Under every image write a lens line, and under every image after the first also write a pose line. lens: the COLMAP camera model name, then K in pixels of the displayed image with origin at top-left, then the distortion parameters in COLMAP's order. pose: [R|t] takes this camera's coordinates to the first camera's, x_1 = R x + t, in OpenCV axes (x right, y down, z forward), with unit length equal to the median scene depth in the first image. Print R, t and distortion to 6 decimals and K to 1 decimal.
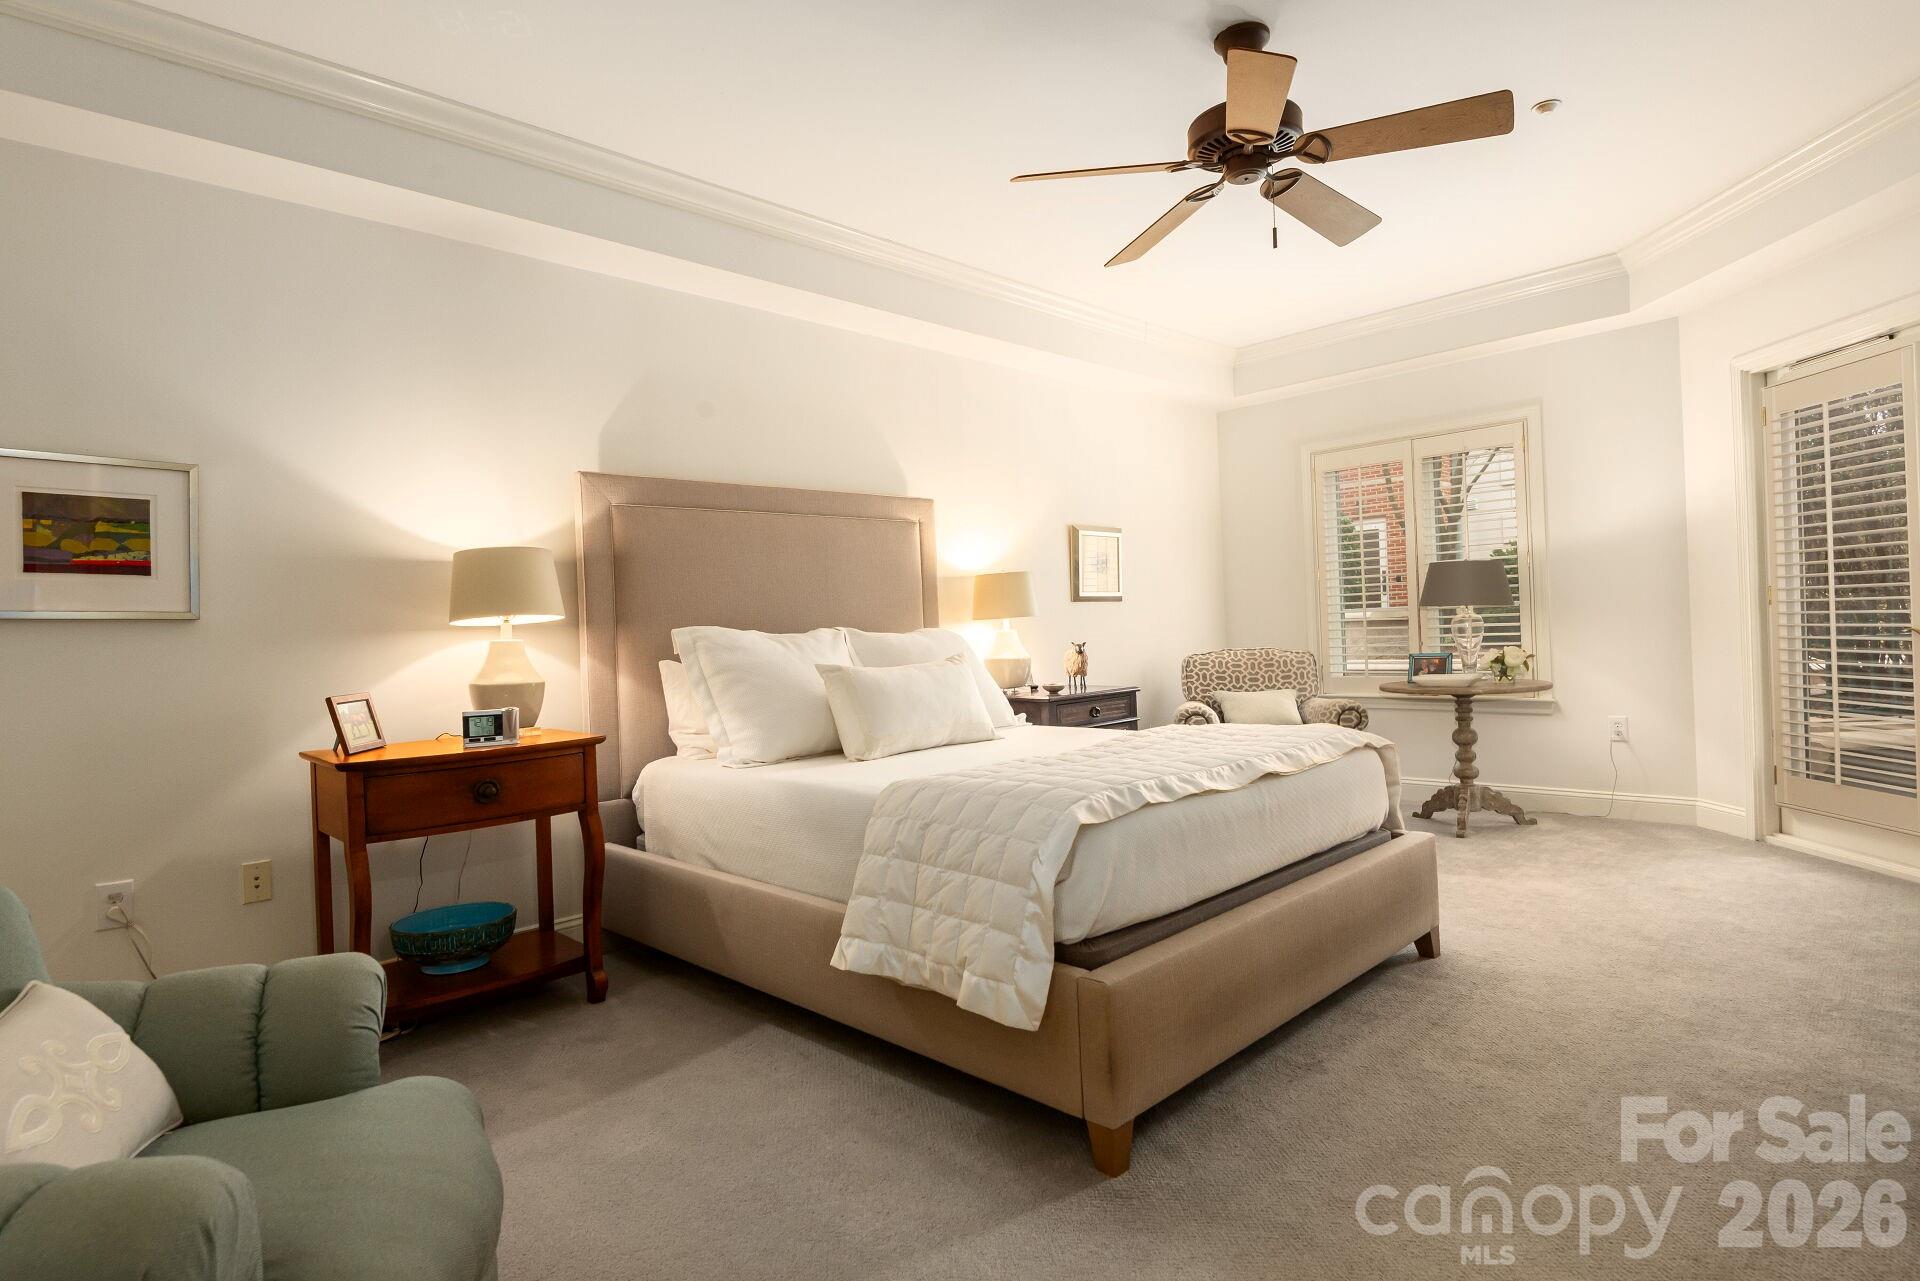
lens RADIAL K [[984.8, 0, 956.7], [0, 984.8, 633.1], [0, 0, 1]] dist [0.014306, -0.000745]
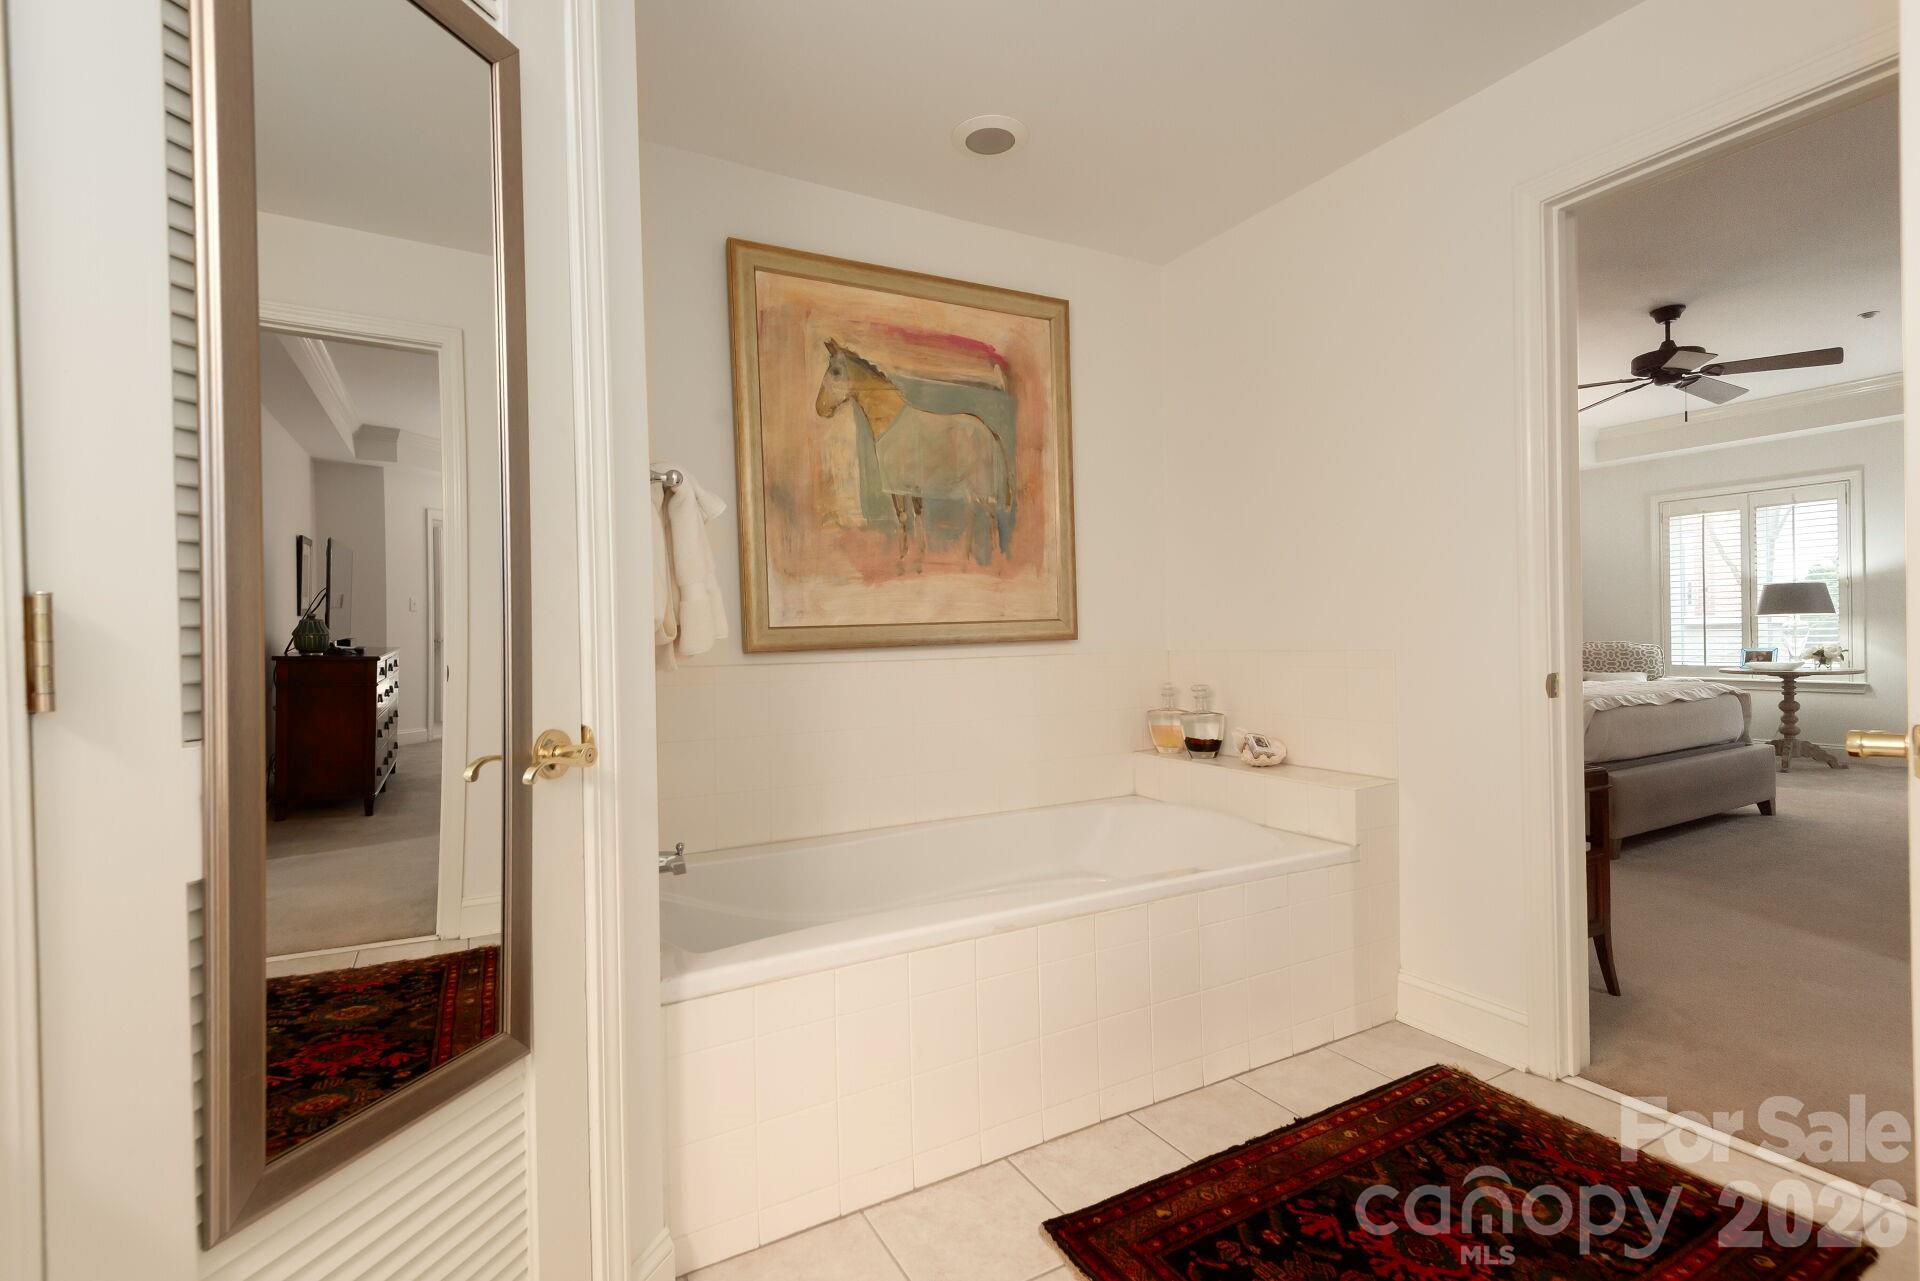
lens RADIAL K [[885.2, 0, 960.0], [0, 885.2, 640.5], [0, 0, 1]] dist [-0.000280, -0.000011]
pose [[0.964727, 0.022837, -0.262259, -0.332041], [-0.019727, 0.999700, 0.014487, 0.015980], [0.262511, -0.008803, 0.964889, -0.589012]]
